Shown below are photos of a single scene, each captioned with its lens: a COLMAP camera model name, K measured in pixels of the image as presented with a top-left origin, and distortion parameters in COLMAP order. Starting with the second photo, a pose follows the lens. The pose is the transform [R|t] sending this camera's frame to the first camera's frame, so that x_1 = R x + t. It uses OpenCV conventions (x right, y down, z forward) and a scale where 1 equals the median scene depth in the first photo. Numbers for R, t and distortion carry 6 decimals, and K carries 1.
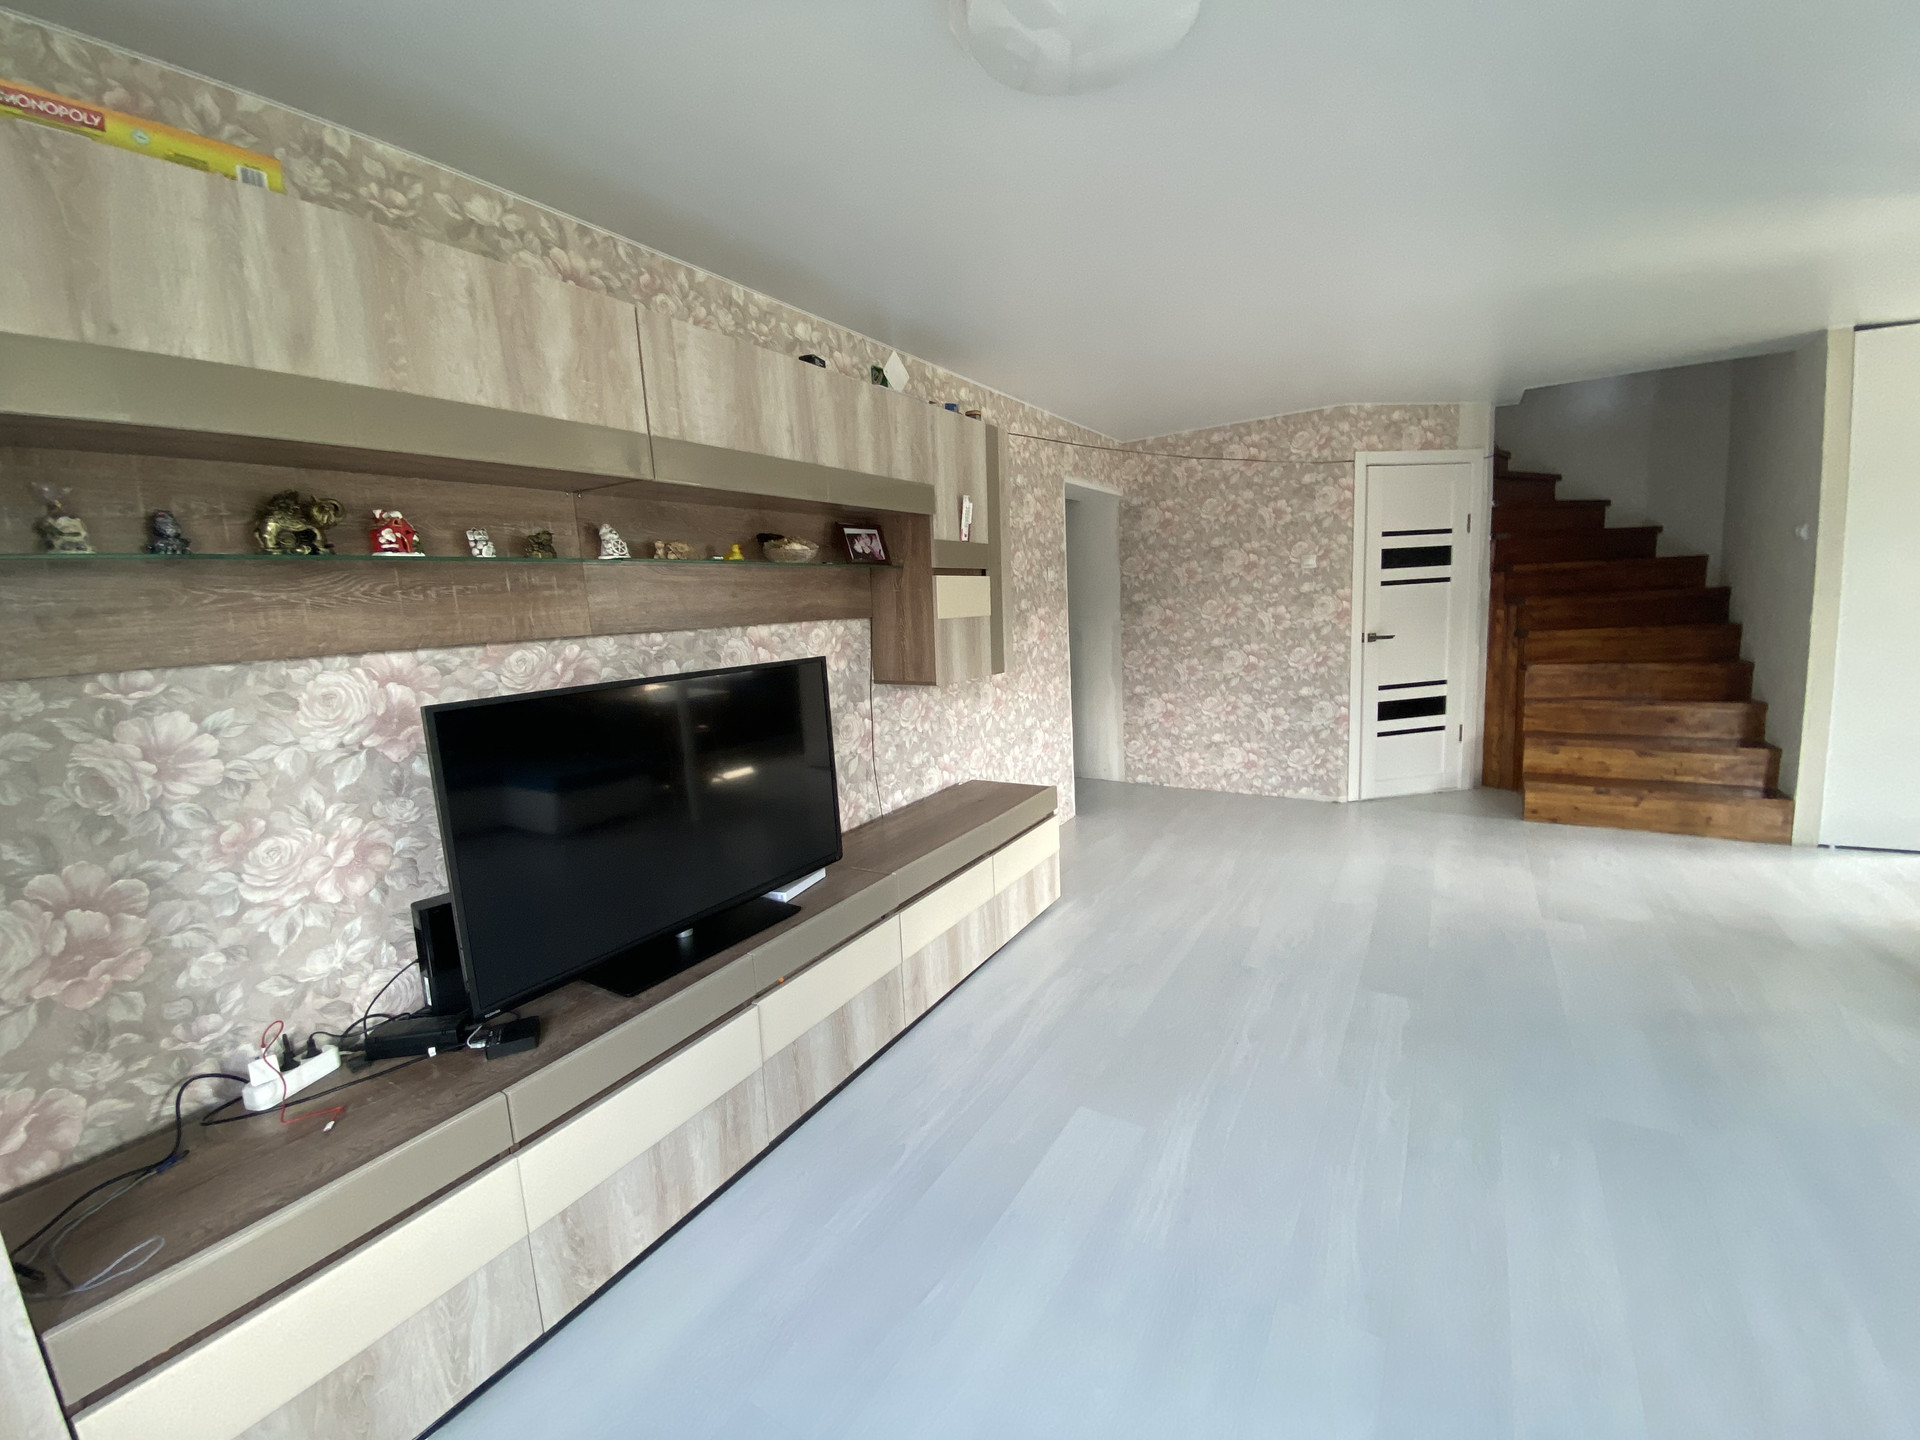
lens RADIAL K [[772.8, 0, 950.7], [0, 772.8, 725.2], [0, 0, 1]] dist [-0.014405, -0.005227]
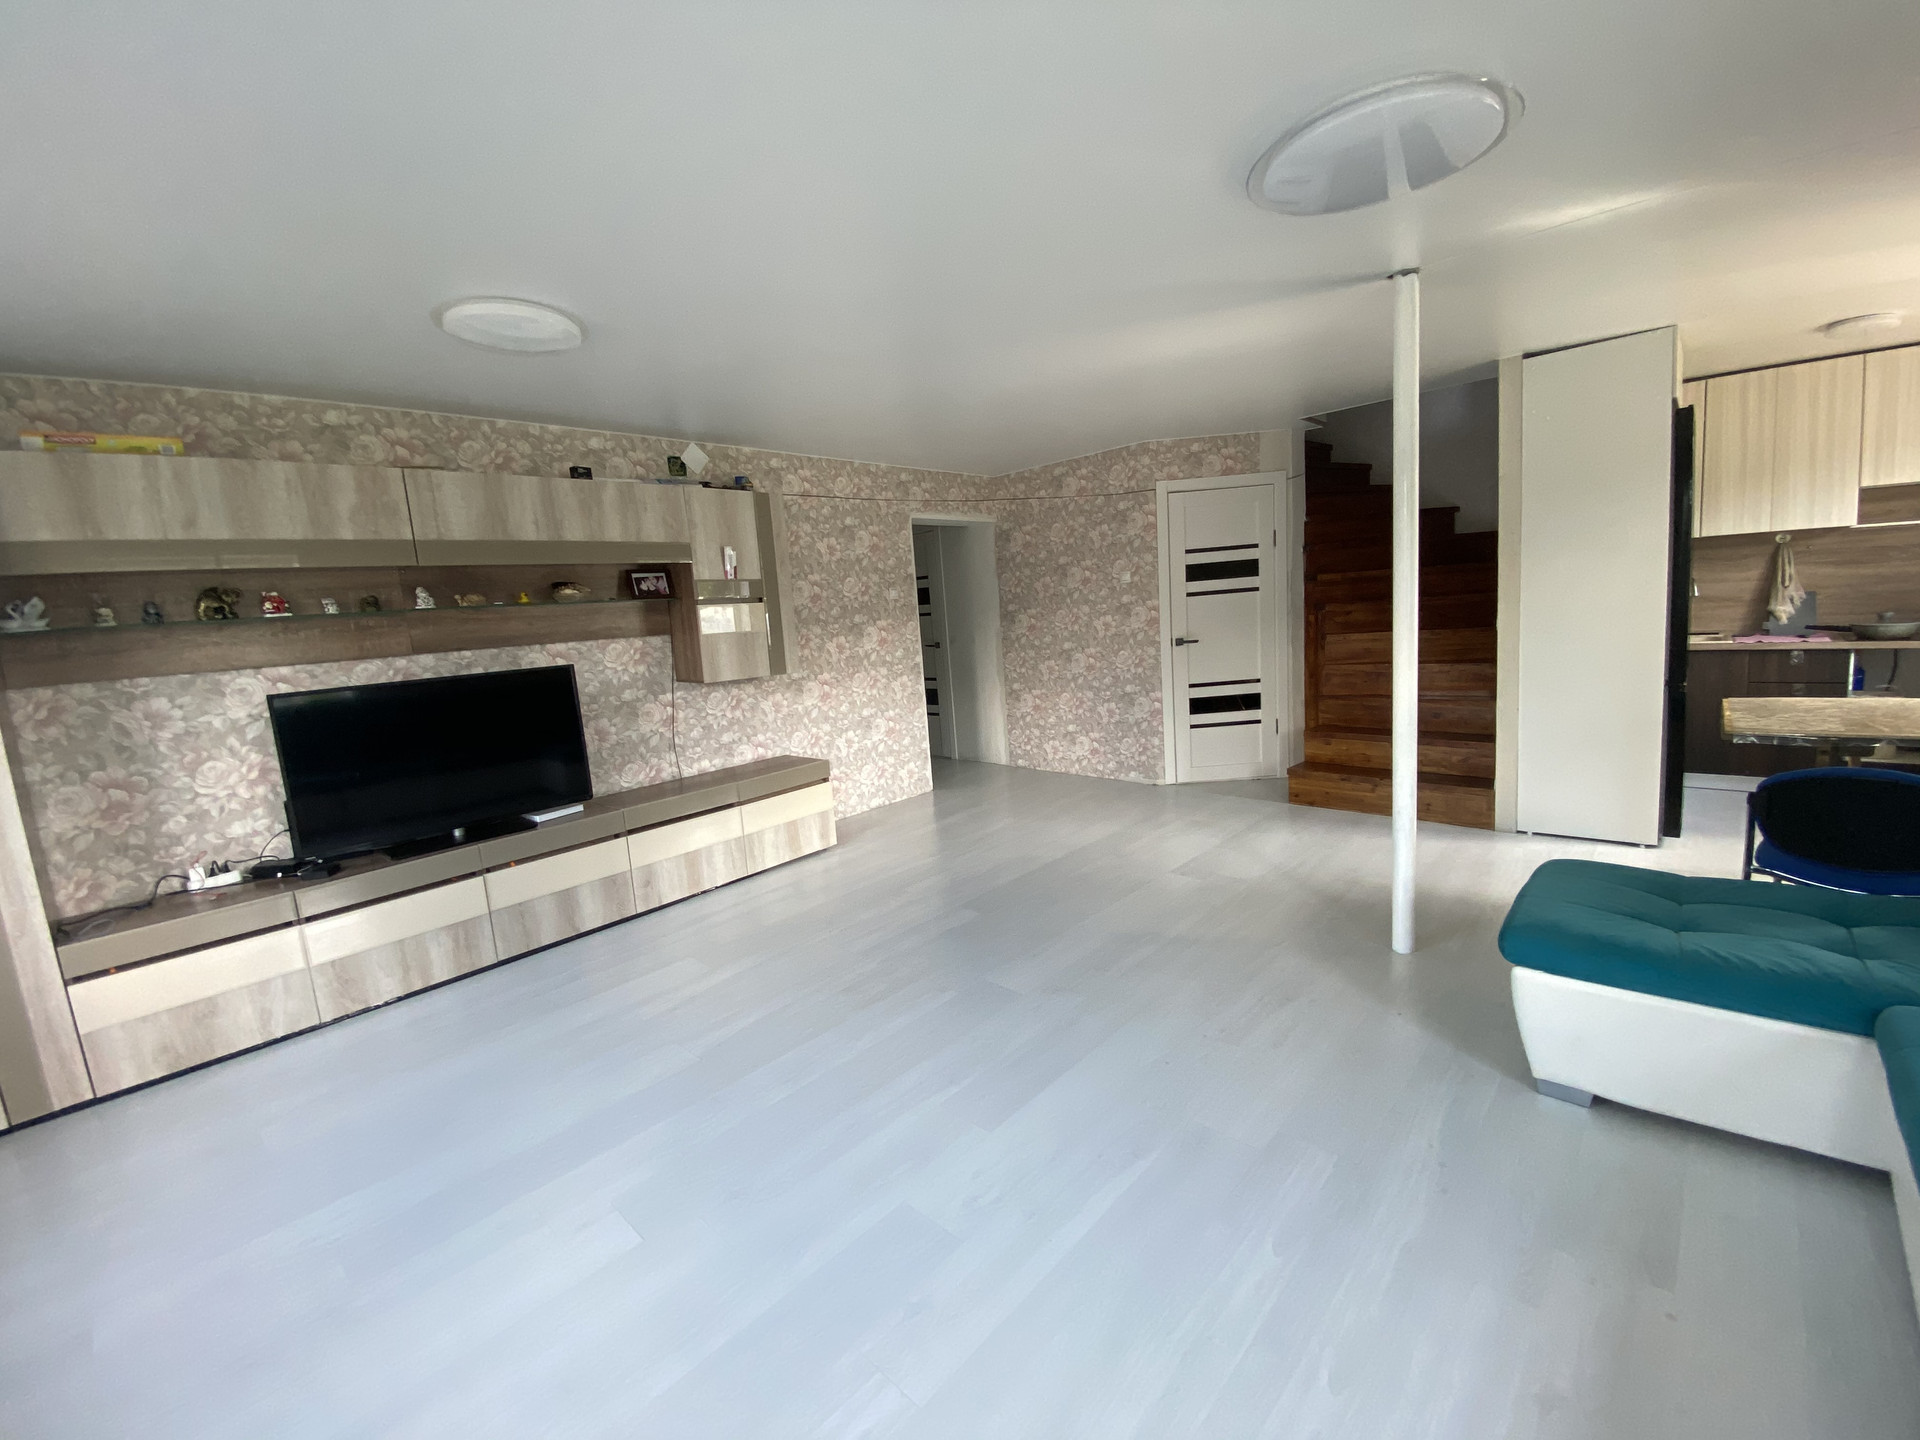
lens RADIAL K [[772.8, 0, 976.5], [0, 772.8, 727.9], [0, 0, 1]] dist [-0.014405, -0.005227]
pose [[0.983665, 0.012818, -0.179550, 0.520945], [-0.011177, 0.999886, 0.010145, 0.006997], [0.179659, -0.007973, 0.983697, -0.211987]]
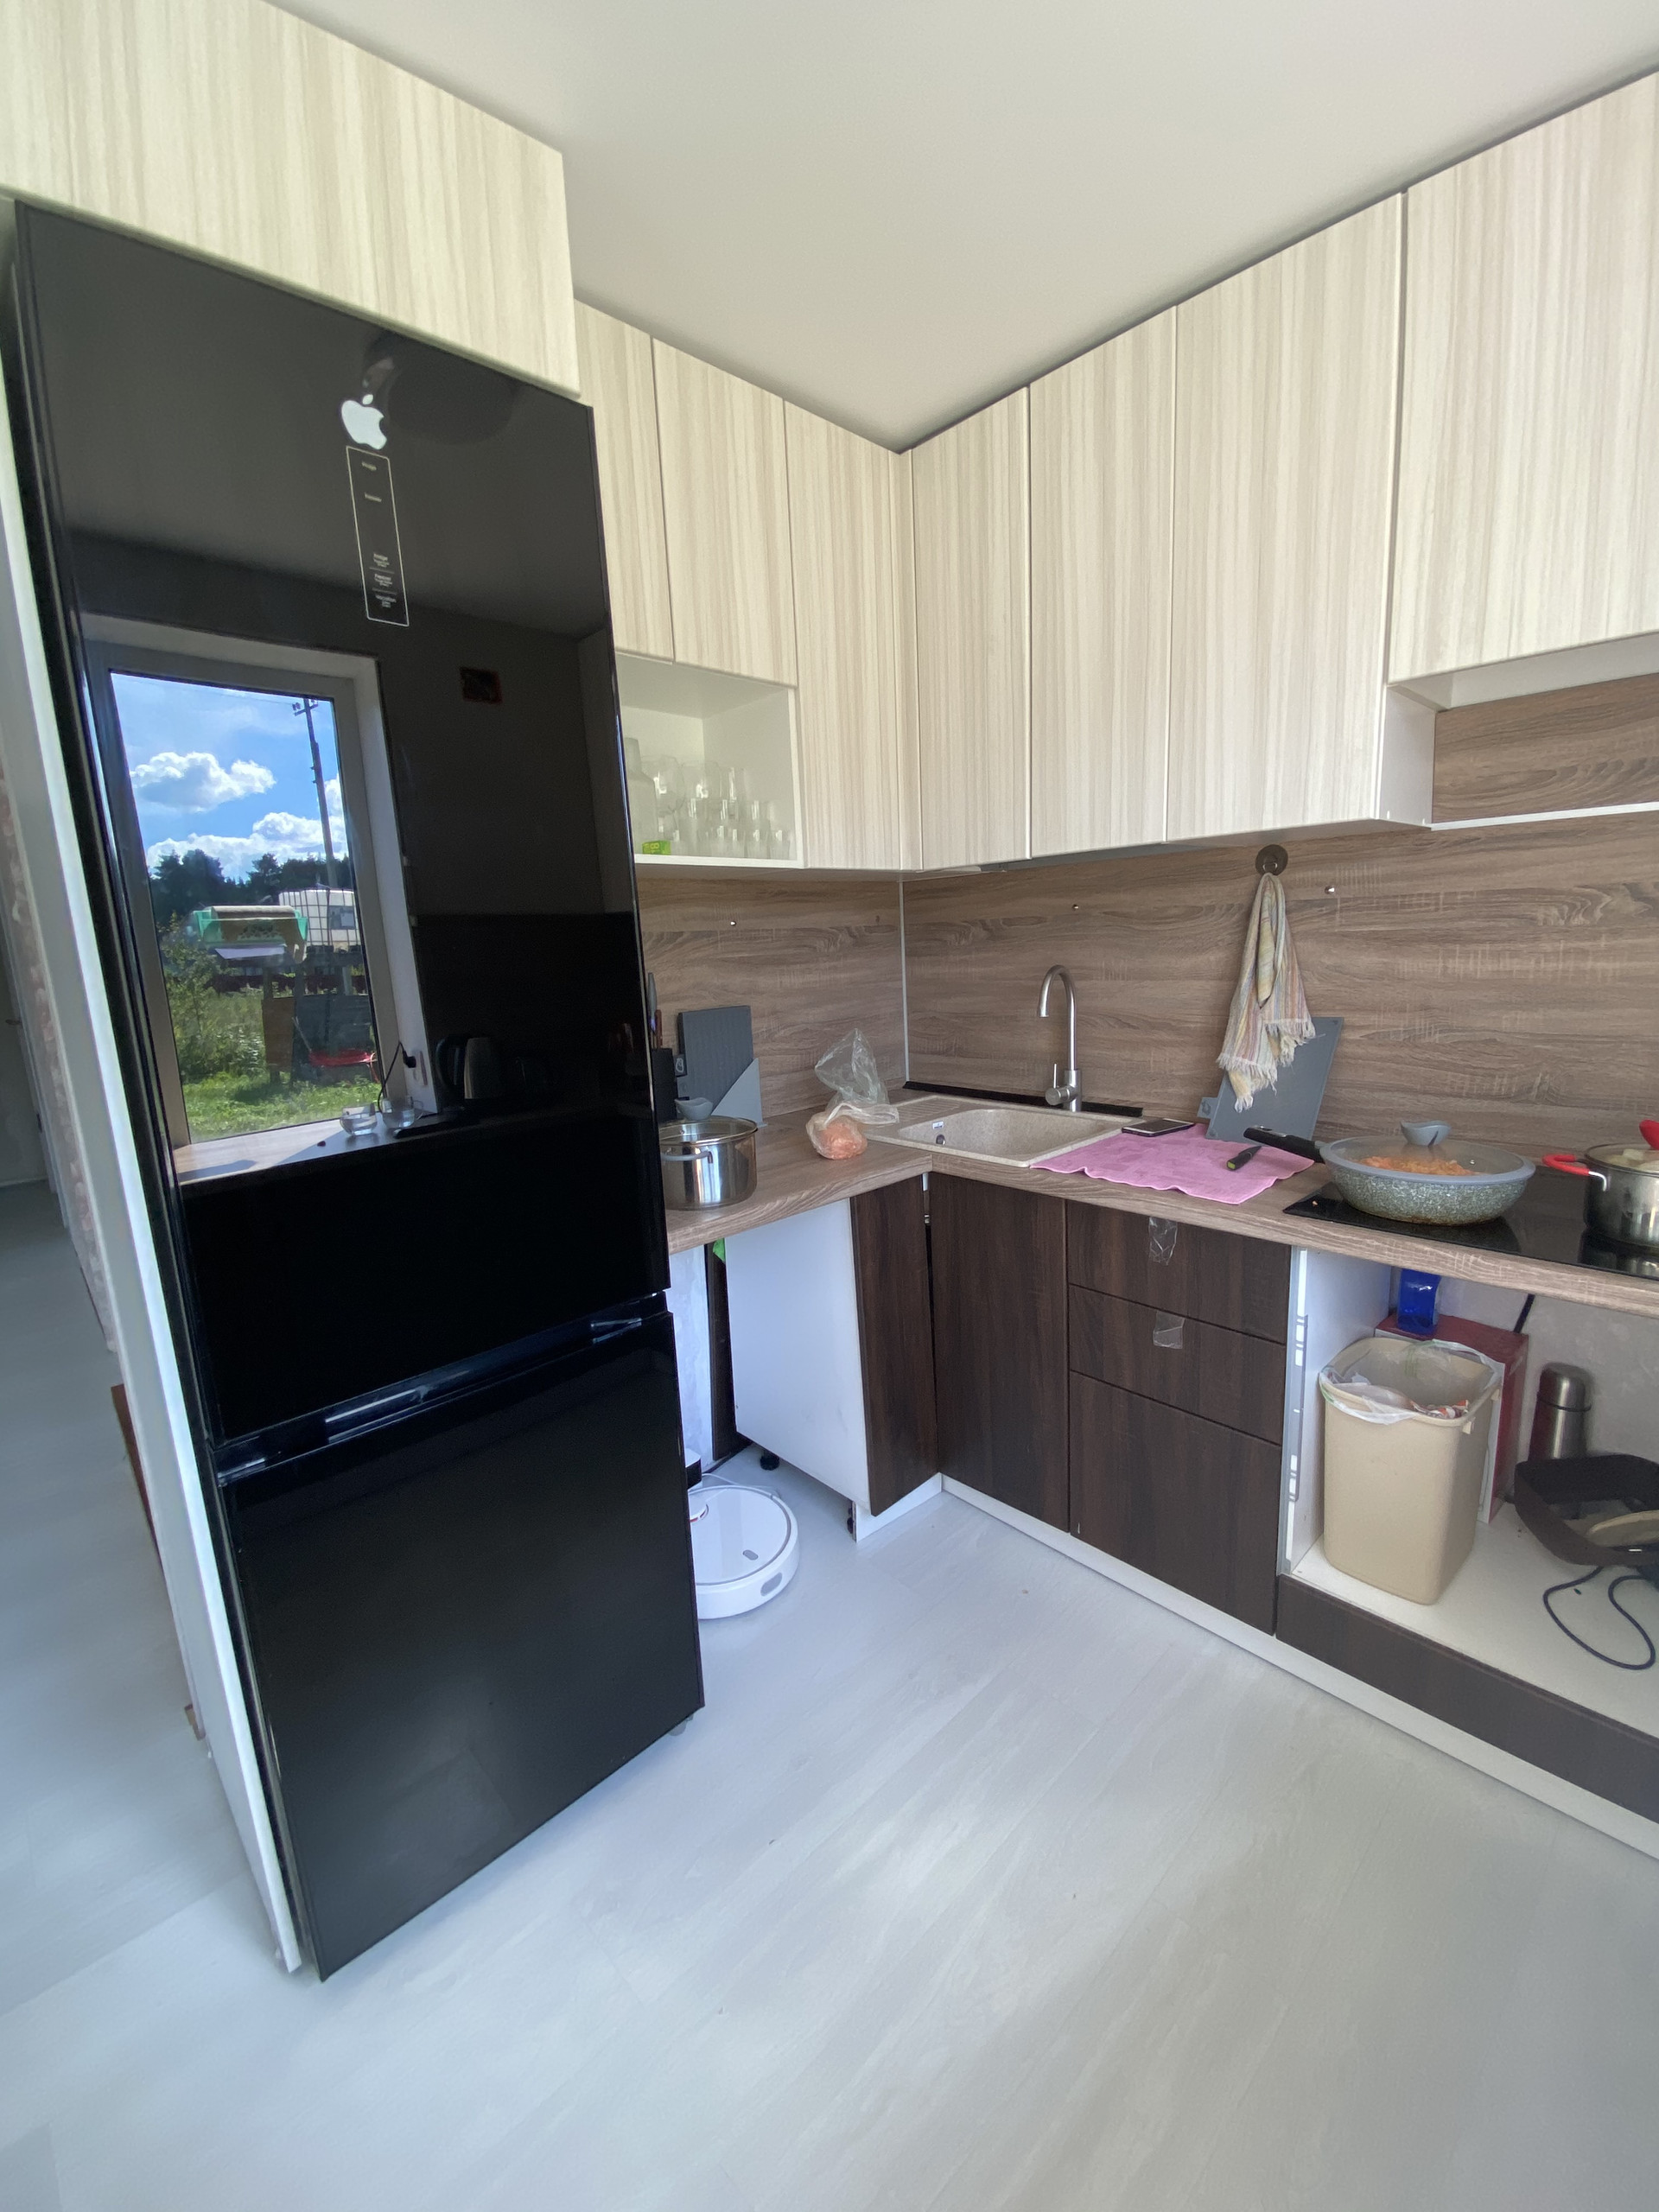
lens RADIAL K [[890.3, 0, 819.5], [0, 890.3, 1104.3], [0, 0, 1]] dist [-0.014405, -0.005227]
pose [[0.975986, 0.048620, -0.212339, 1.345183], [-0.038712, 0.997970, 0.050577, -0.159796], [0.214367, -0.041142, 0.975886, 0.579167]]
